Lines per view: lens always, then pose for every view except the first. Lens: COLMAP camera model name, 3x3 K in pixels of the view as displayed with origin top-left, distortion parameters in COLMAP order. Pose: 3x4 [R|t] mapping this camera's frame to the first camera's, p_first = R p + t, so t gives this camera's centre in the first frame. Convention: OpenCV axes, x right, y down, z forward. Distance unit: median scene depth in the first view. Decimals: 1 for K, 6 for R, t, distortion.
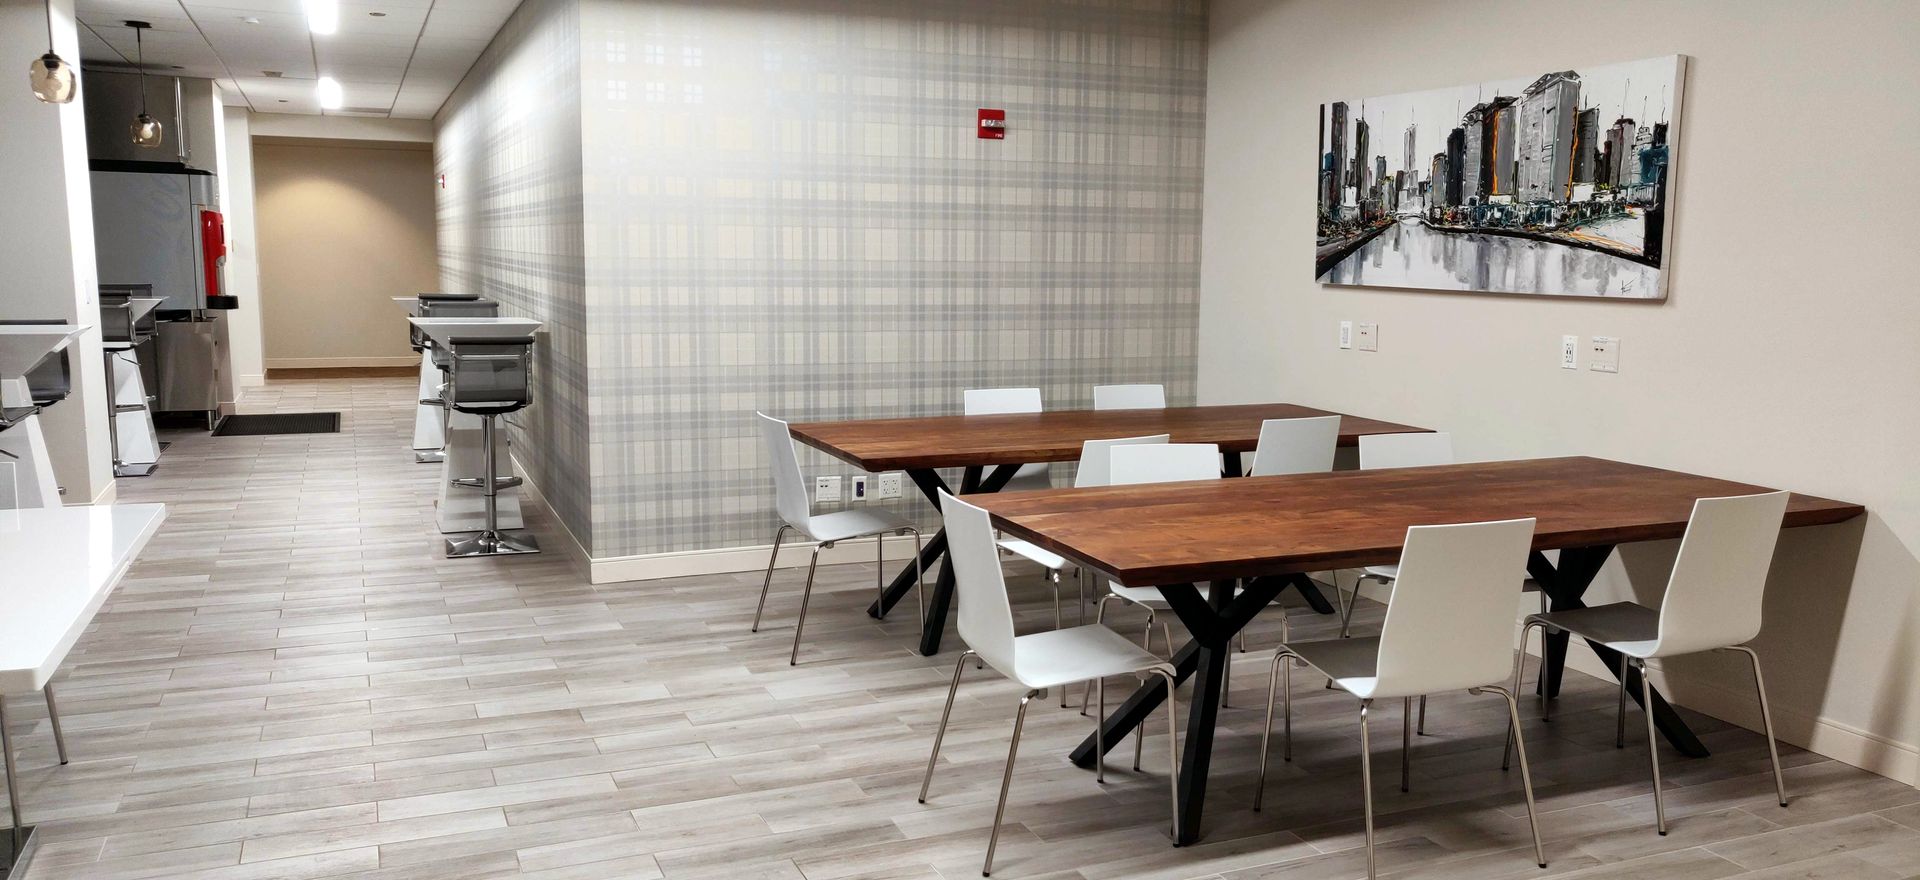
lens RADIAL K [[1452.6, 0, 966.7], [0, 1452.6, 446.7], [0, 0, 1]] dist [0.008221, 0.005599]
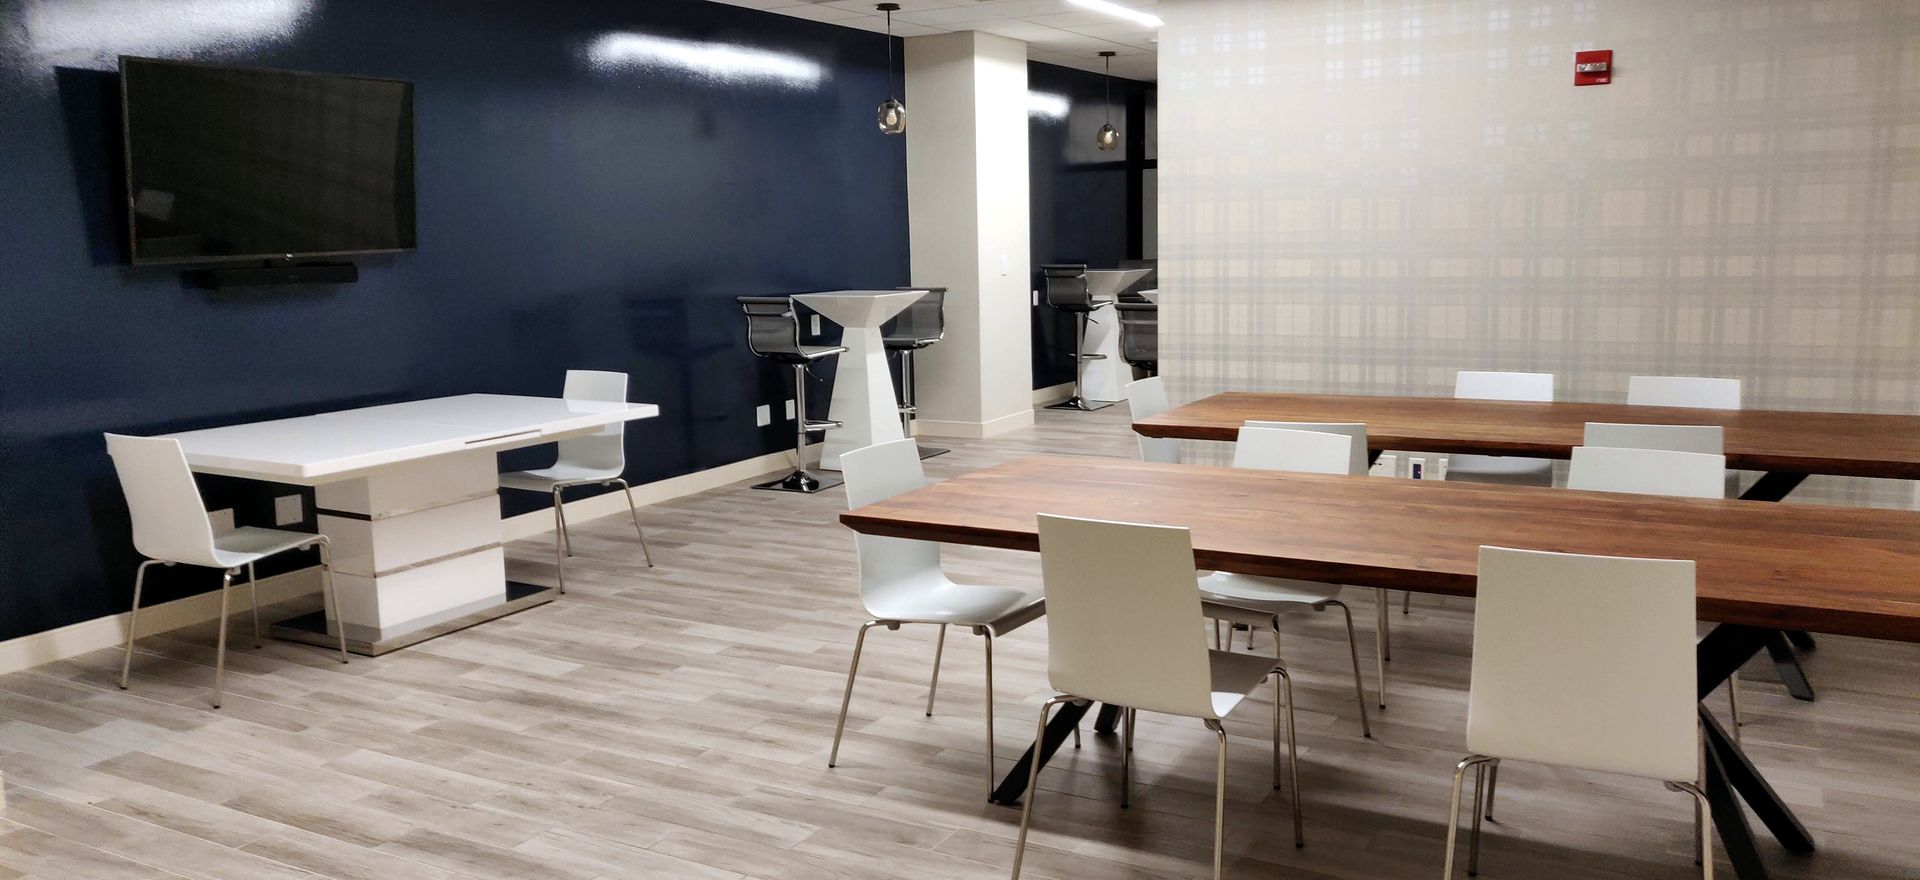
lens RADIAL K [[1452.6, 0, 967.4], [0, 1452.6, 437.7], [0, 0, 1]] dist [0.008221, 0.005599]
pose [[0.604984, 0.090569, -0.791070, 0.535551], [-0.078730, 0.995445, 0.053758, -0.022041], [0.792336, 0.029759, 0.609359, 0.199940]]
